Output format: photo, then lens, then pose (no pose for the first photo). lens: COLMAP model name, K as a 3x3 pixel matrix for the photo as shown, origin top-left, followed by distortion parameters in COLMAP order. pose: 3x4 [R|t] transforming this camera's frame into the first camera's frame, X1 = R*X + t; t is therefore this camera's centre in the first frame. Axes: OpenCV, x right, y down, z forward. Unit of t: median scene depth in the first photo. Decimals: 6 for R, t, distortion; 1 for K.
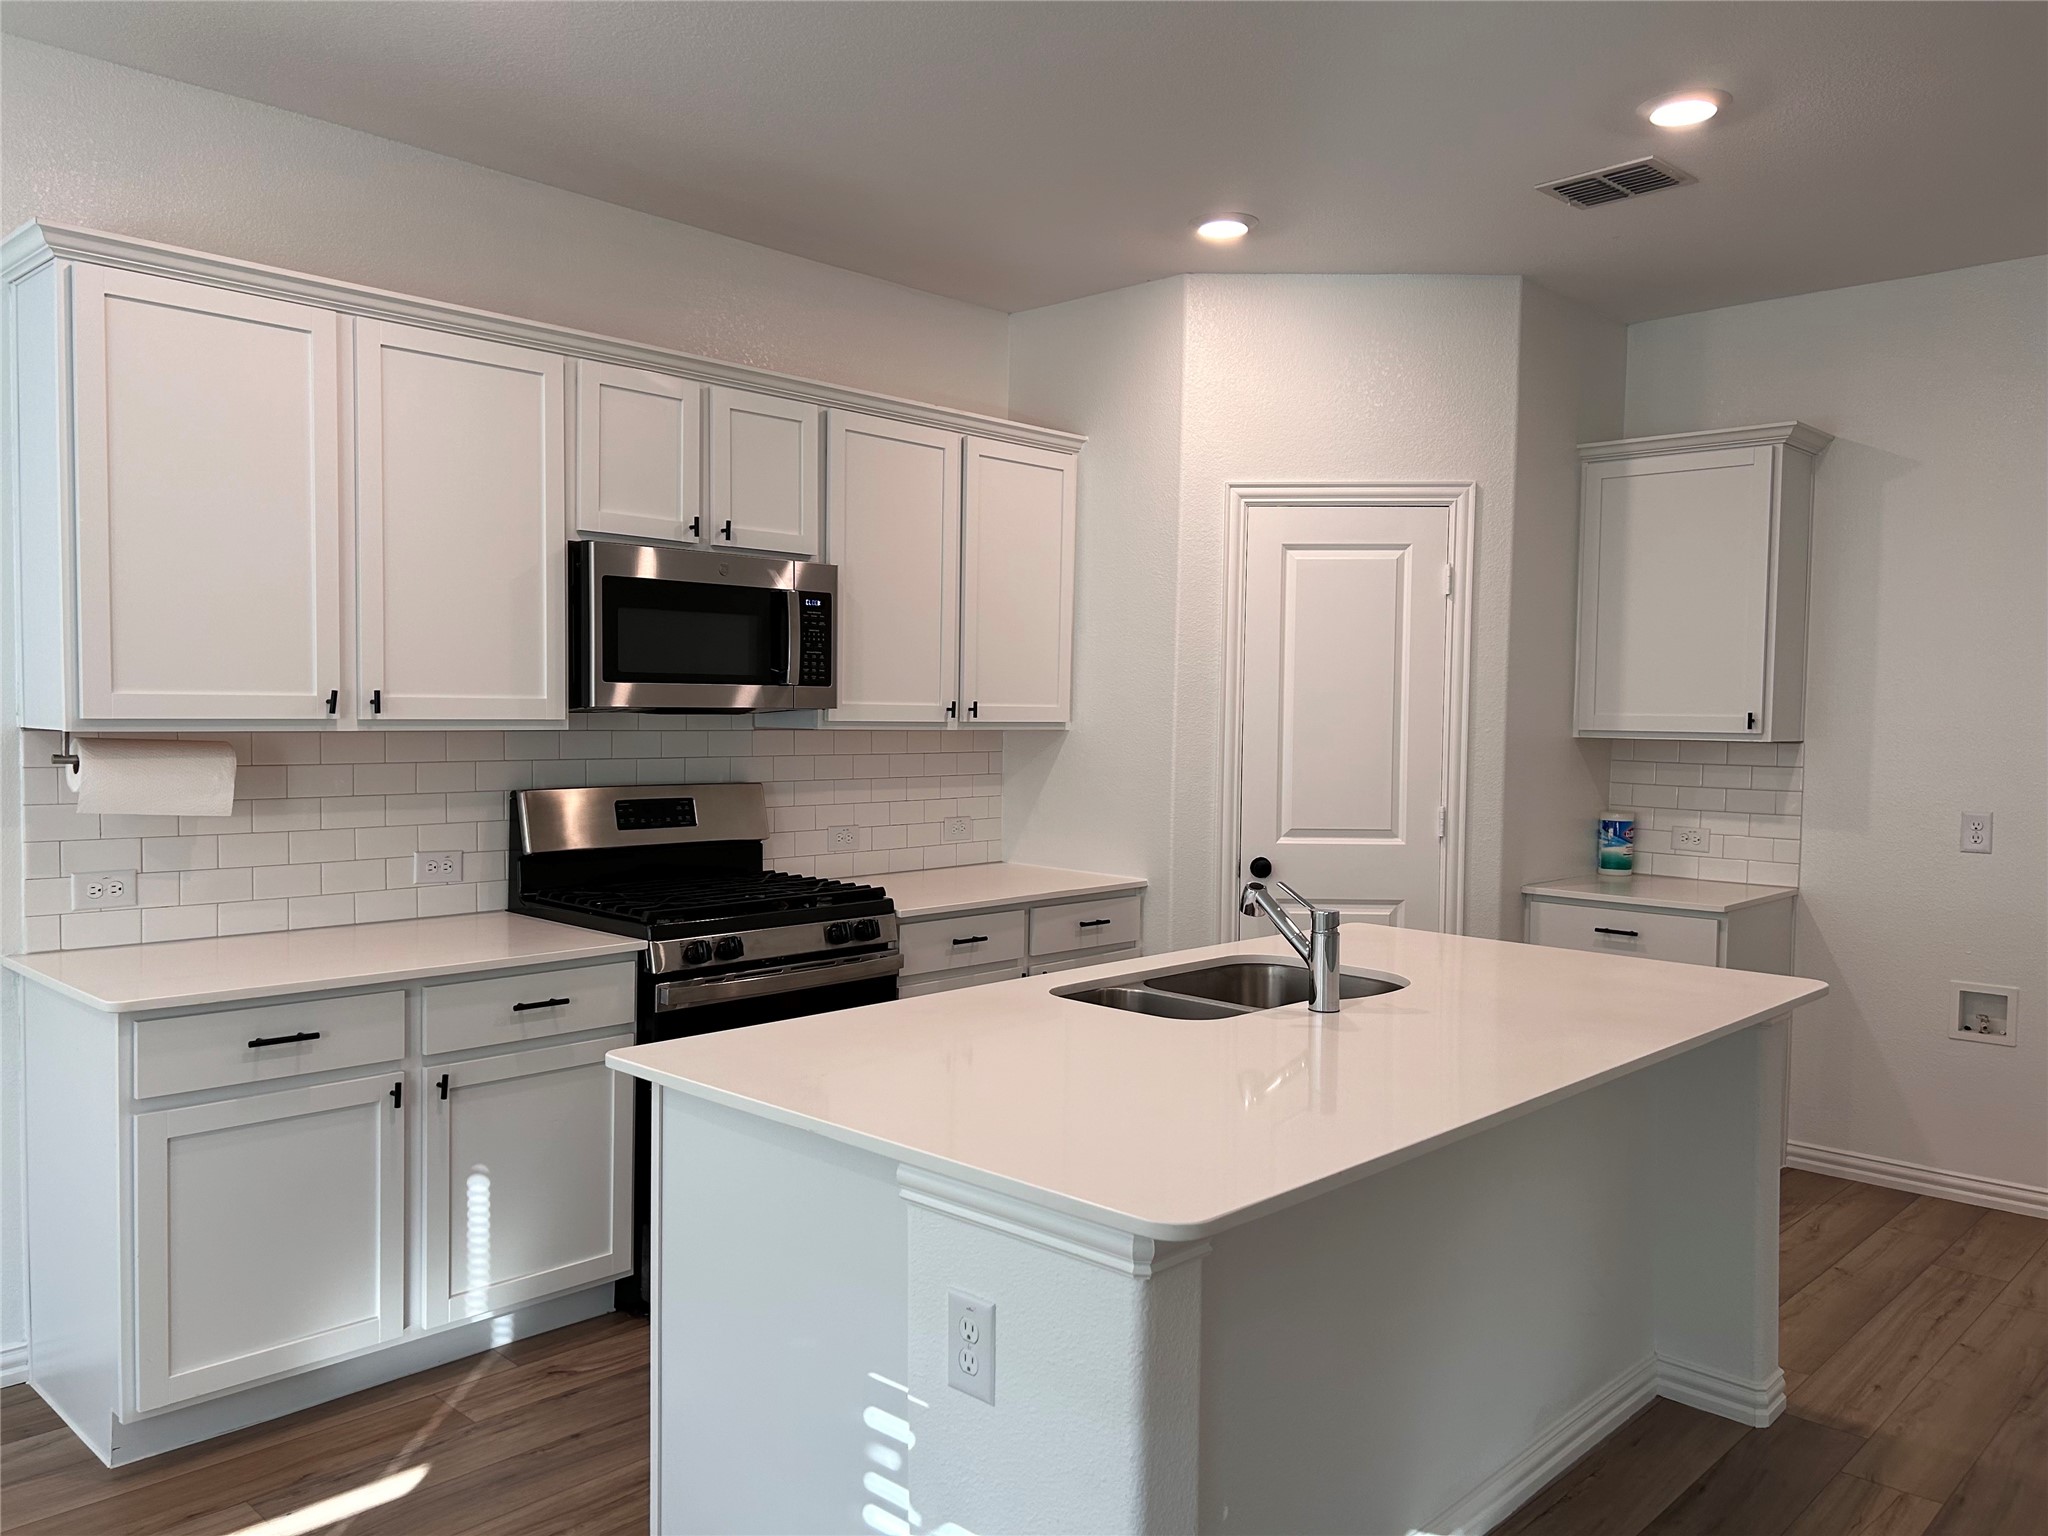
lens RADIAL K [[1538.2, 0, 1013.3], [0, 1538.2, 762.5], [0, 0, 1]] dist [0.044715, -0.021698]
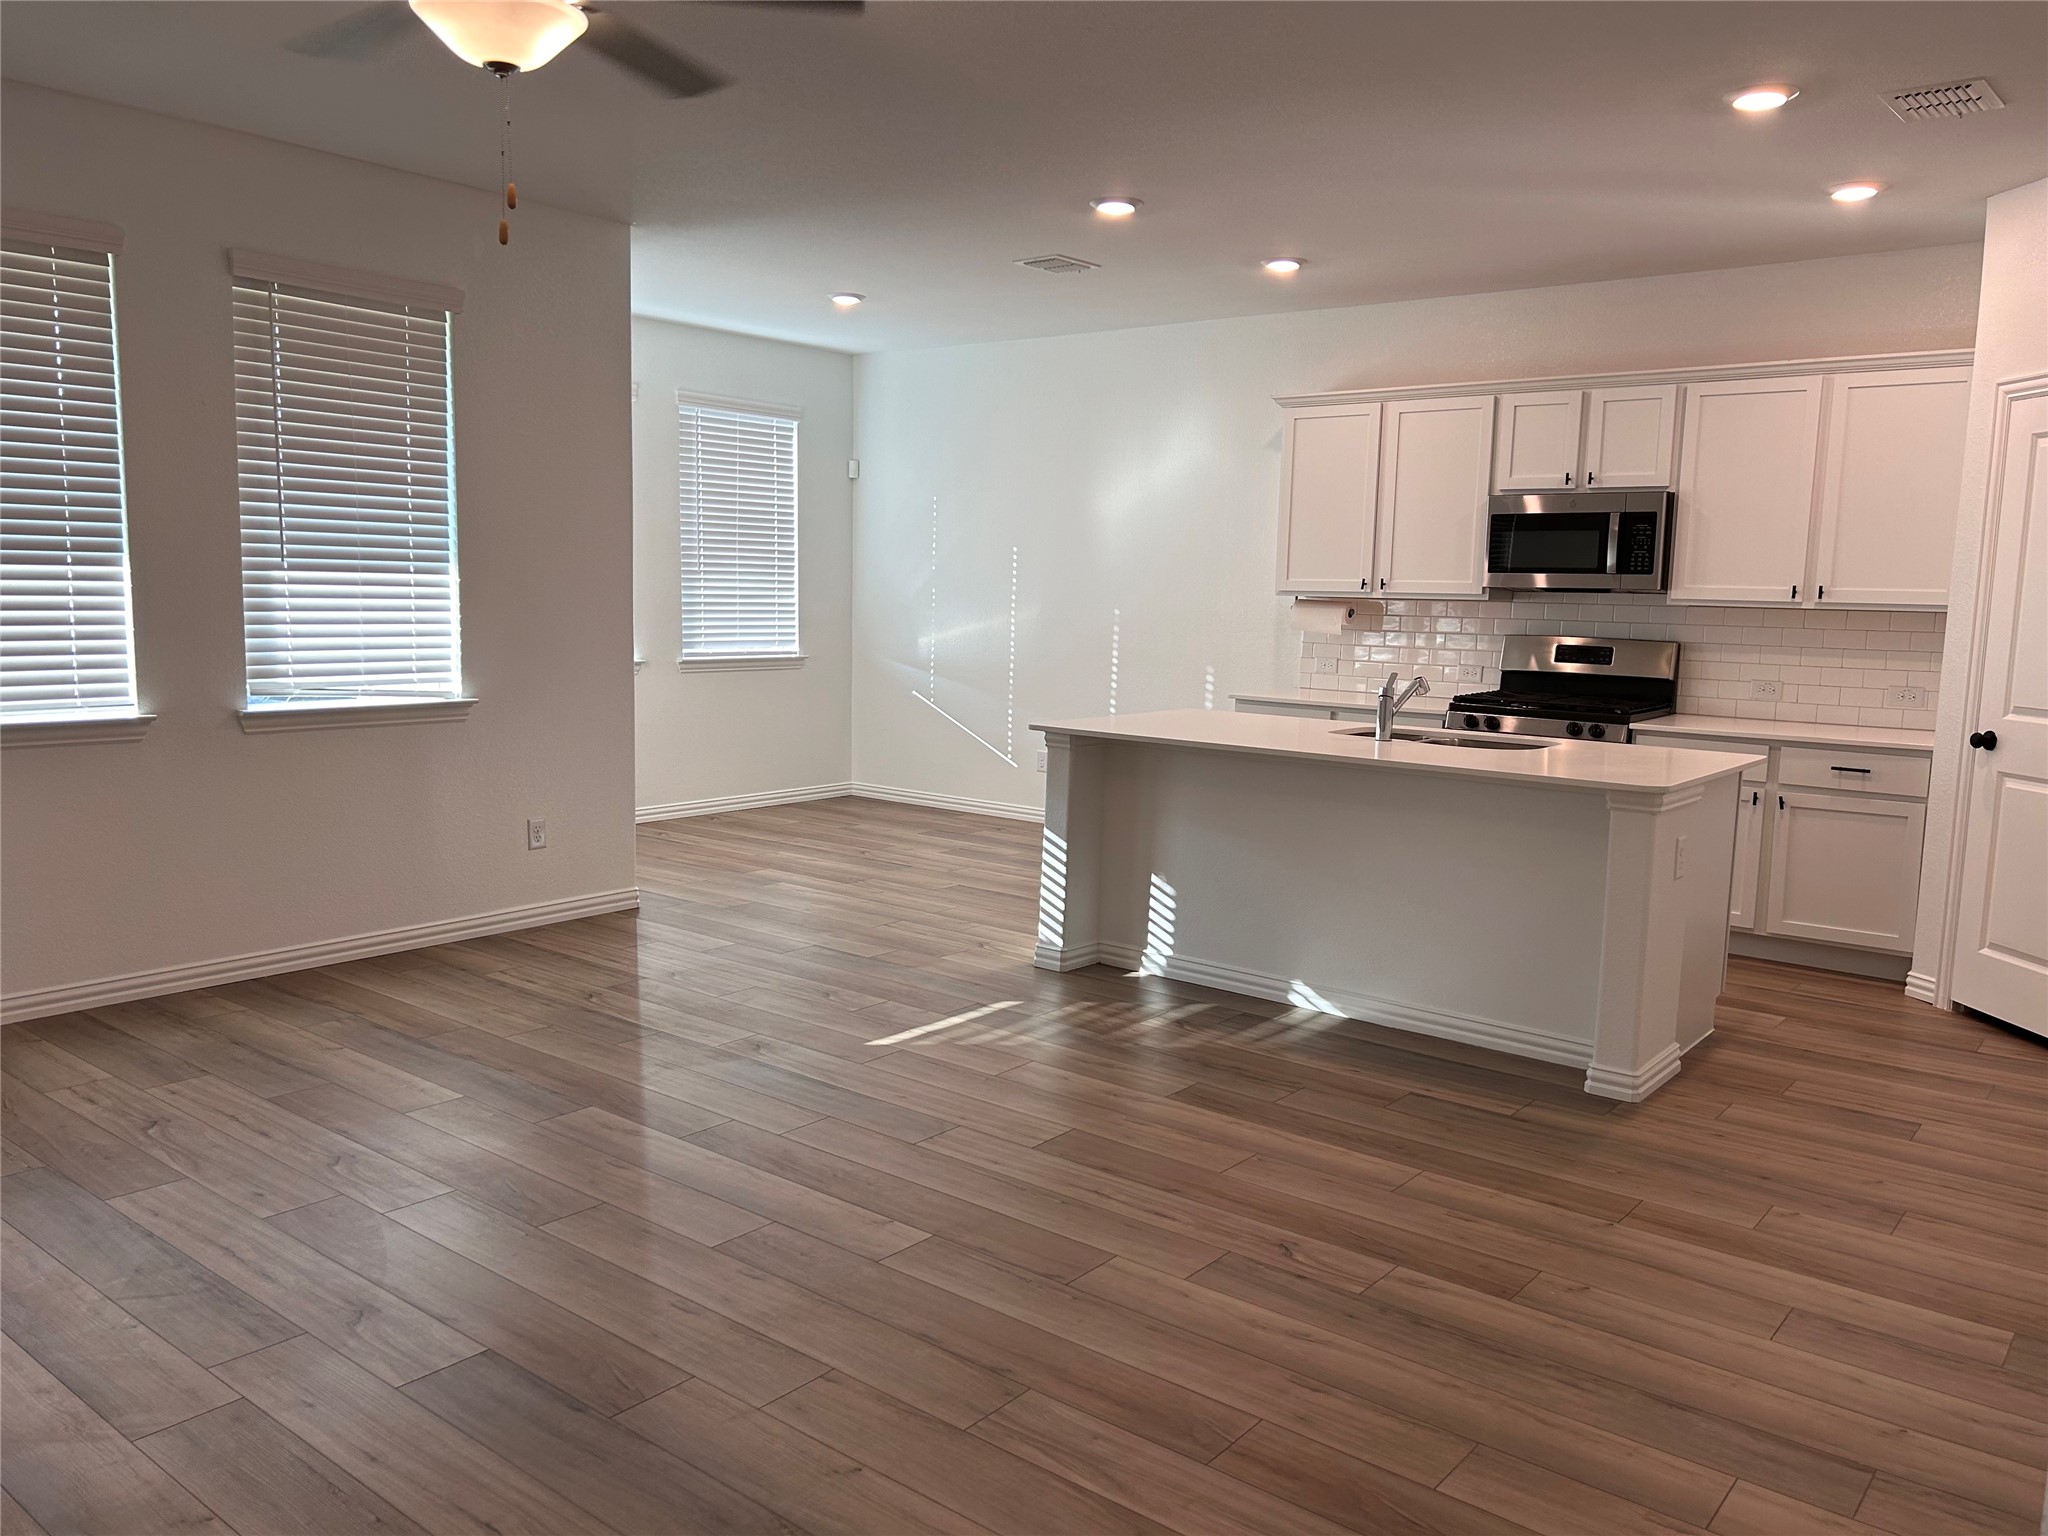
lens RADIAL K [[1538.2, 0, 1020.6], [0, 1538.2, 768.1], [0, 0, 1]] dist [0.044715, -0.021698]
pose [[0.078347, 0.111065, -0.990720, 1.401953], [-0.060115, 0.992493, 0.106510, 0.013840], [0.995112, 0.051213, 0.084435, 0.280617]]
